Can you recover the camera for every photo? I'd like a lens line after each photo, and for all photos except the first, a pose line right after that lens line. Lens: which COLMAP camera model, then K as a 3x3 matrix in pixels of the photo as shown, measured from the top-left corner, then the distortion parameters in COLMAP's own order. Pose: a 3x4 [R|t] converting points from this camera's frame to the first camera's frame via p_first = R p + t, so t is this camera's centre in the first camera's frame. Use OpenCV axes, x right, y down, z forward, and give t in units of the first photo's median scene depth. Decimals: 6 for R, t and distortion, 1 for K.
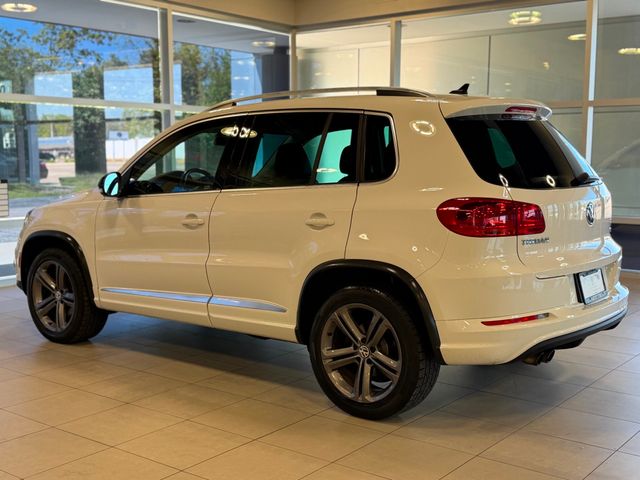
lens RADIAL K [[821.4, 0, 320.0], [0, 821.4, 240.0], [0, 0, 1]] dist [0.183496, -0.027411]
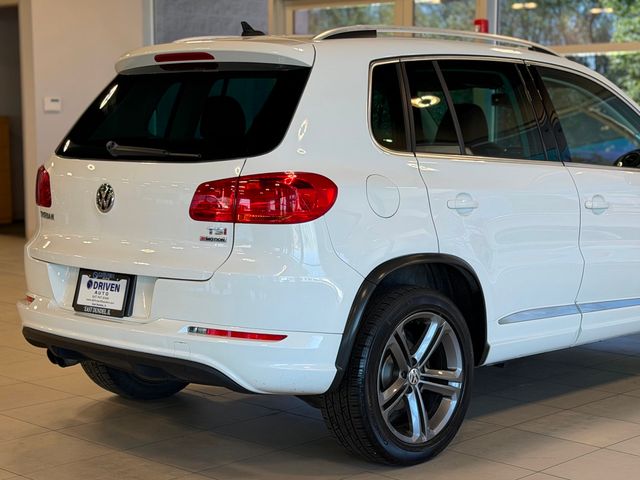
lens RADIAL K [[1292.7, 0, 332.7], [0, 1292.7, 242.3], [0, 0, 1]] dist [-0.002608, 0.011662]
pose [[-0.123821, 0.094771, -0.987769, 1.285096], [-0.116174, 0.987199, 0.109279, -0.126005], [0.985481, 0.128284, -0.111226, 1.195686]]
